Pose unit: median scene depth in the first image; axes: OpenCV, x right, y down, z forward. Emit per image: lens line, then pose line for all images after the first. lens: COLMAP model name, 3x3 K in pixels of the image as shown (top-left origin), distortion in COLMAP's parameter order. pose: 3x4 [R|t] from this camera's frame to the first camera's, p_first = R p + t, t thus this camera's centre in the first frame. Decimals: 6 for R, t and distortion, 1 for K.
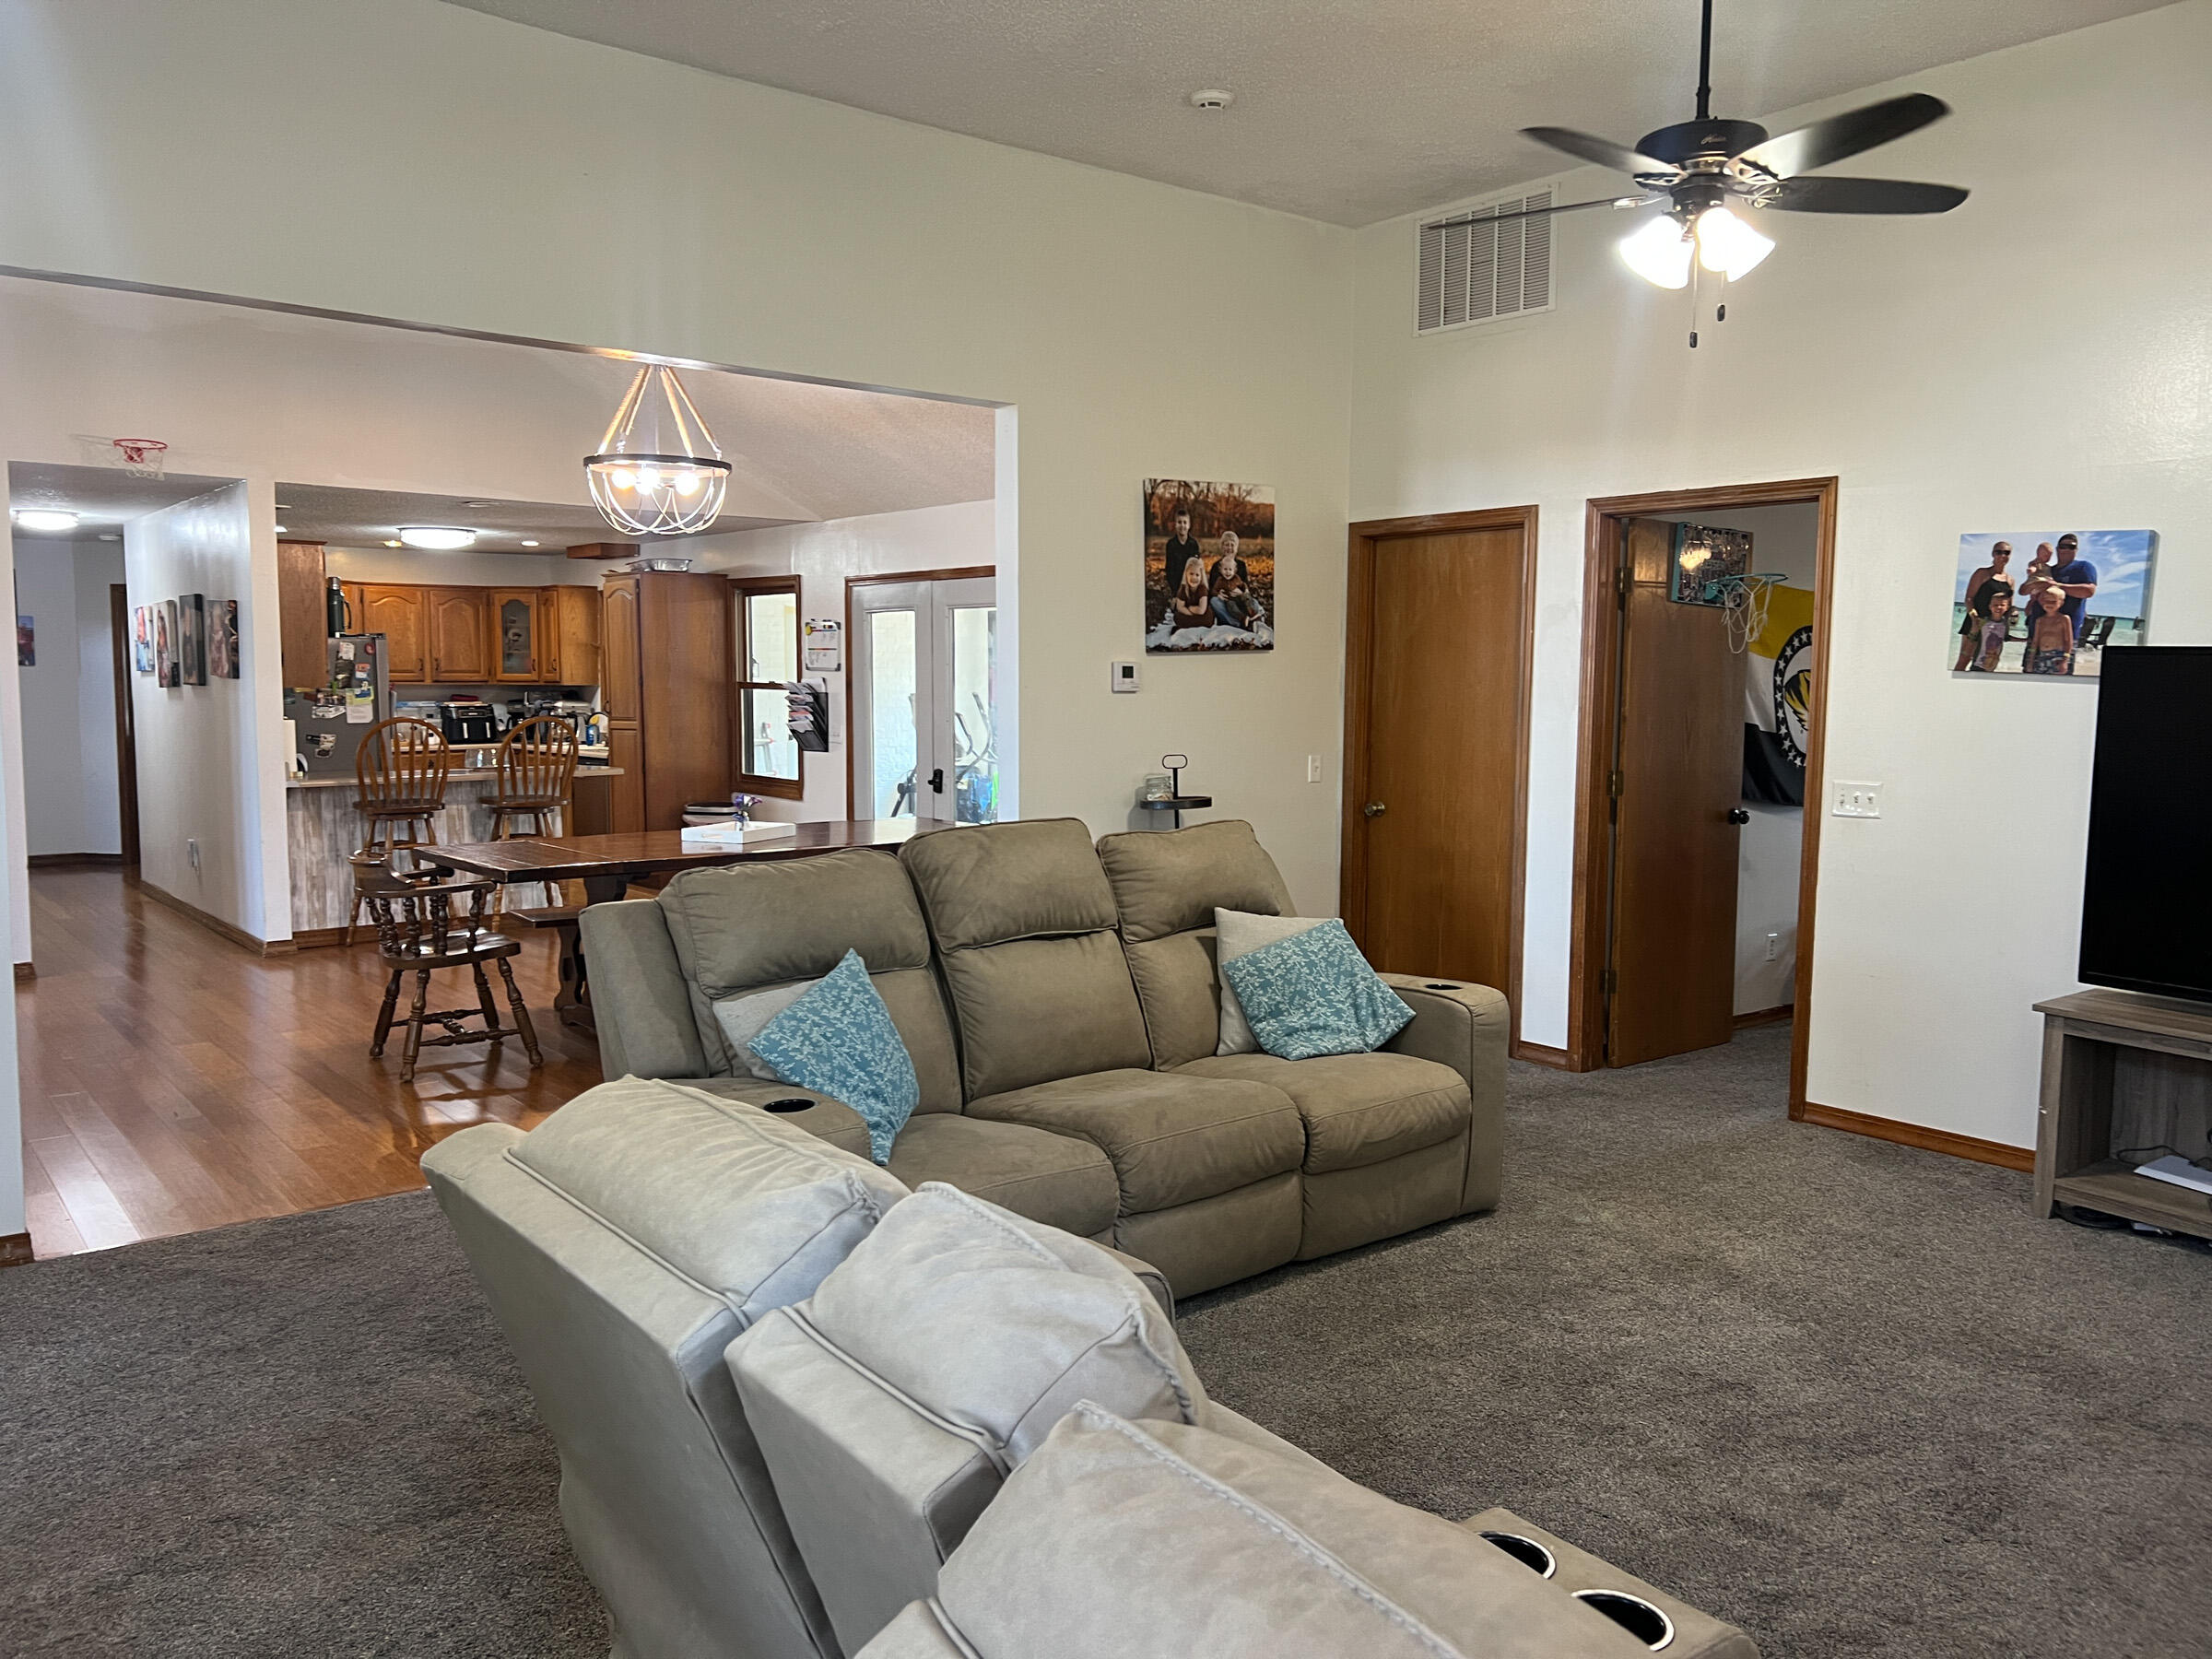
lens RADIAL K [[1660.3, 0, 1131.4], [0, 1660.3, 831.9], [0, 0, 1]] dist [0.065652, -0.080121]
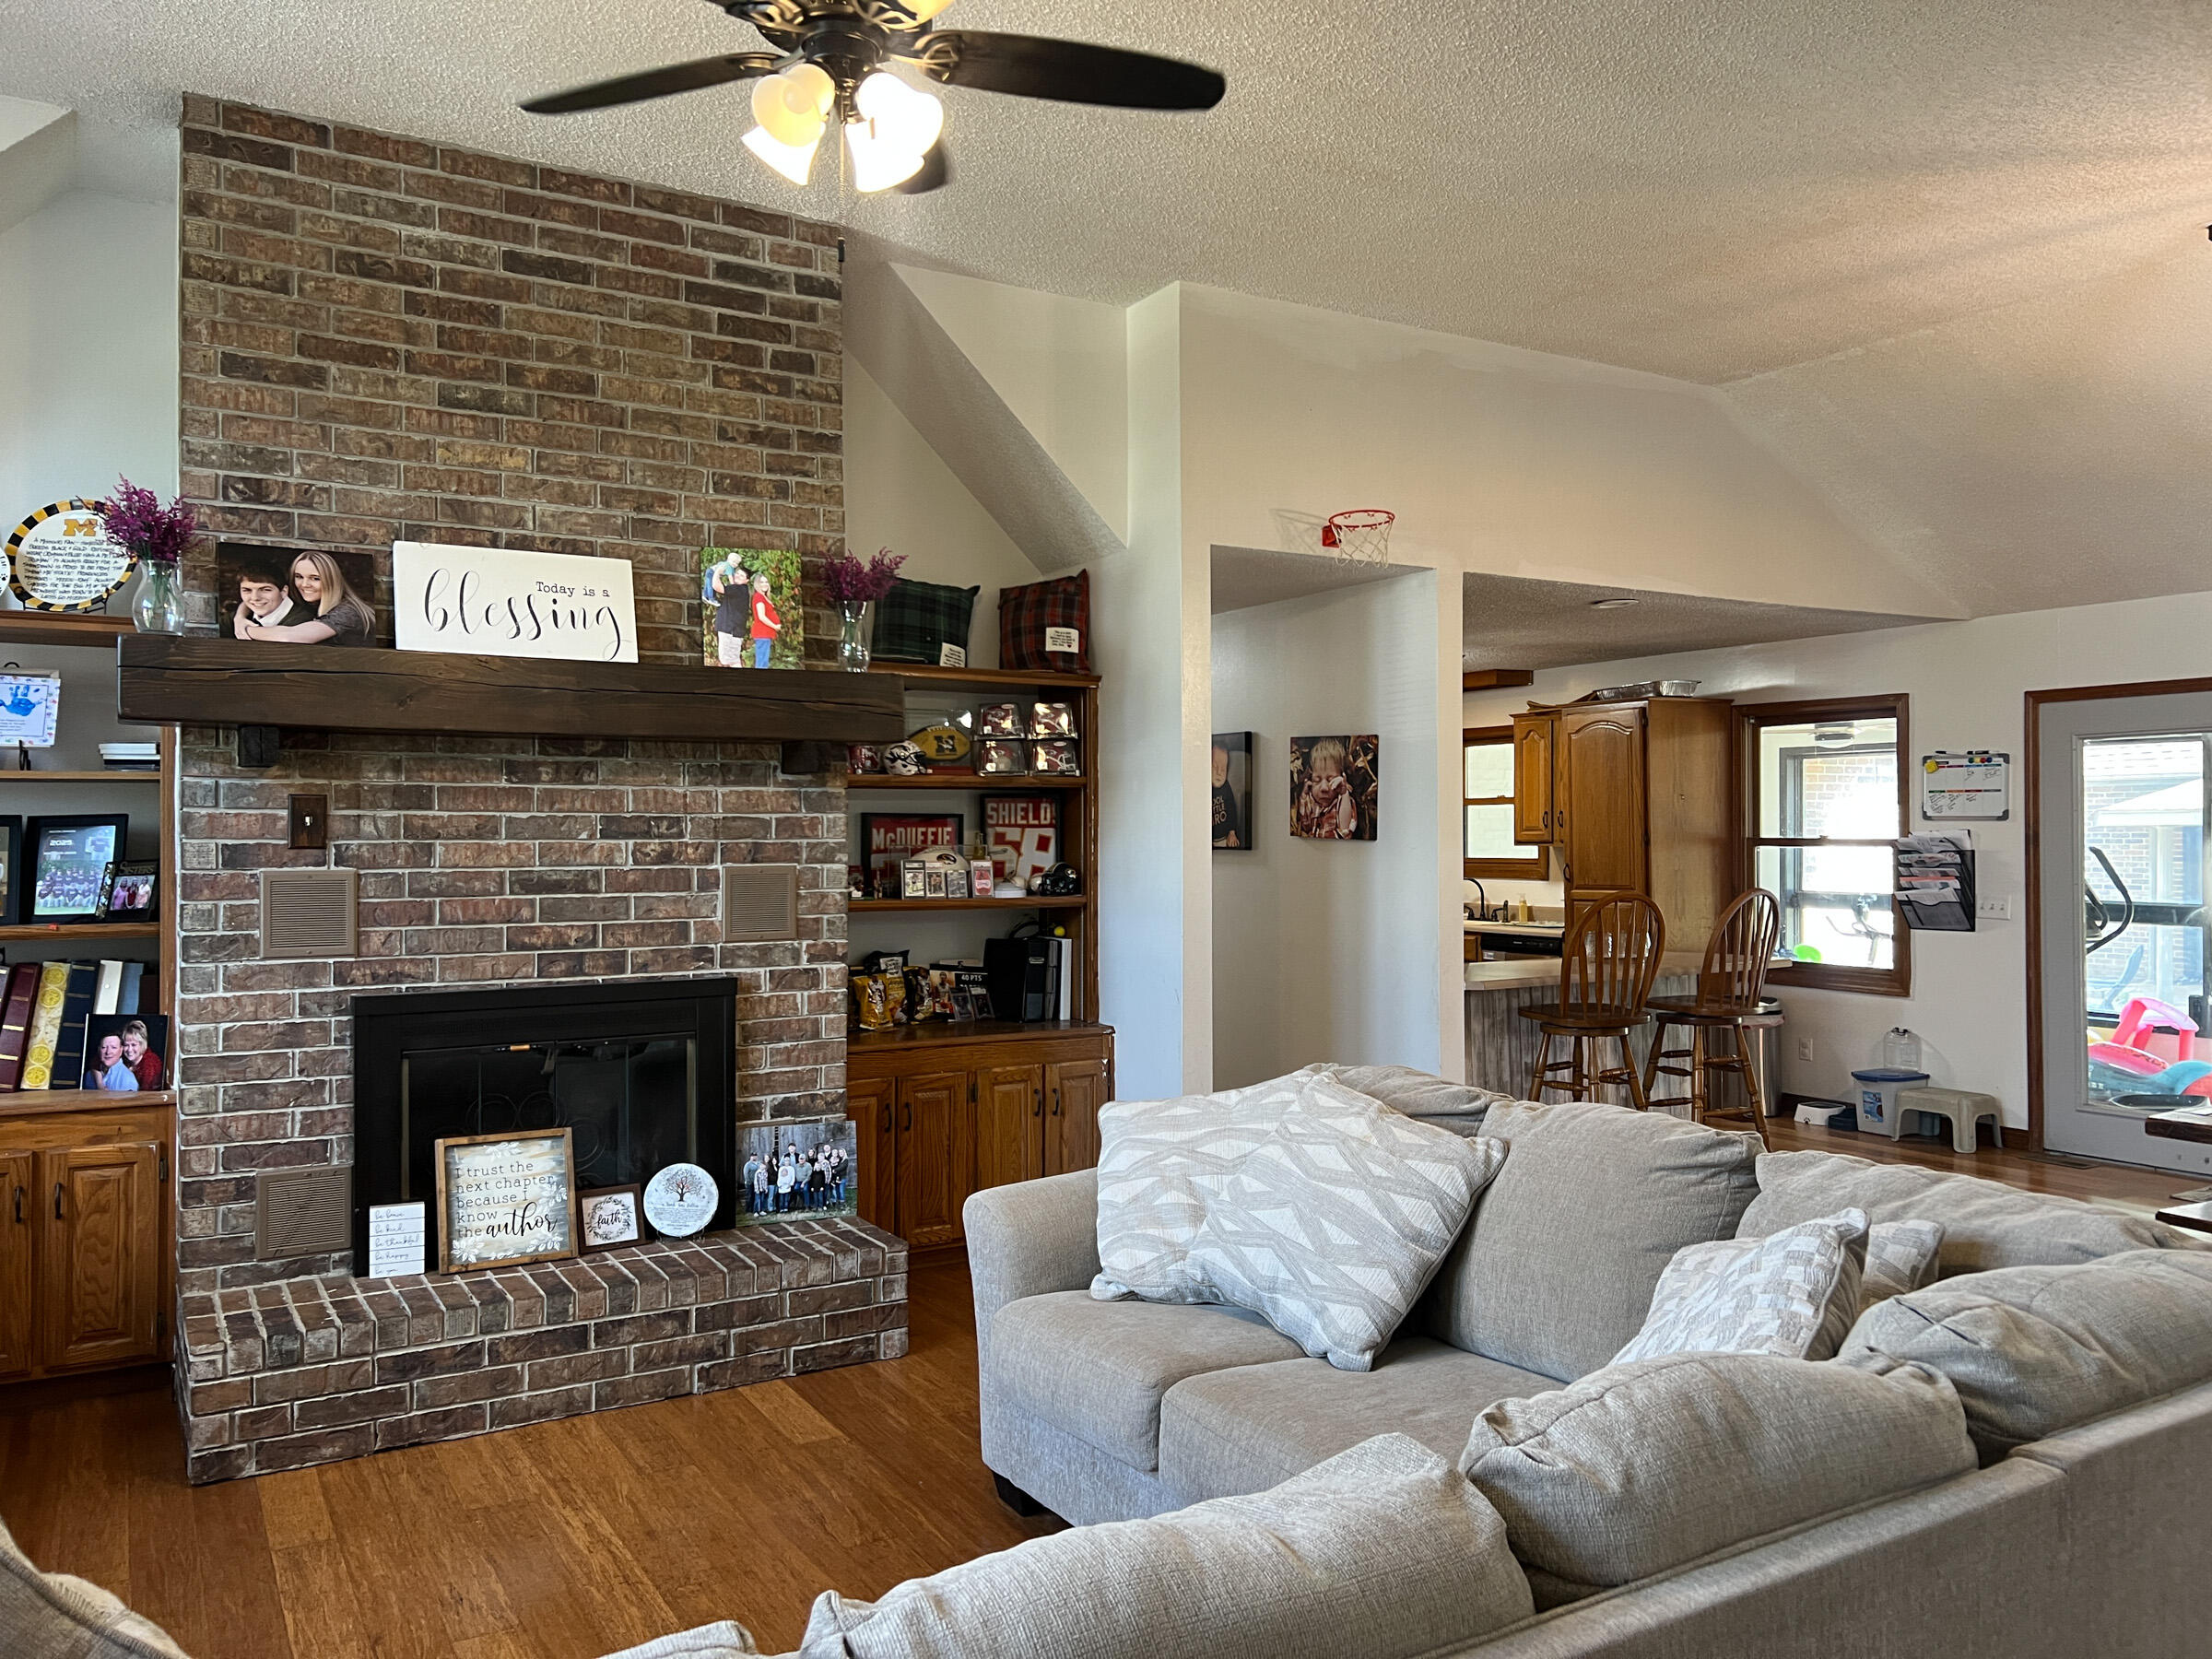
lens RADIAL K [[1660.3, 0, 1123.0], [0, 1660.3, 824.2], [0, 0, 1]] dist [0.065652, -0.080121]
pose [[0.988464, -0.012227, -0.150963, -0.474741], [-0.002884, 0.995036, -0.099478, -0.022625], [0.151430, 0.098766, 0.983521, 0.240008]]
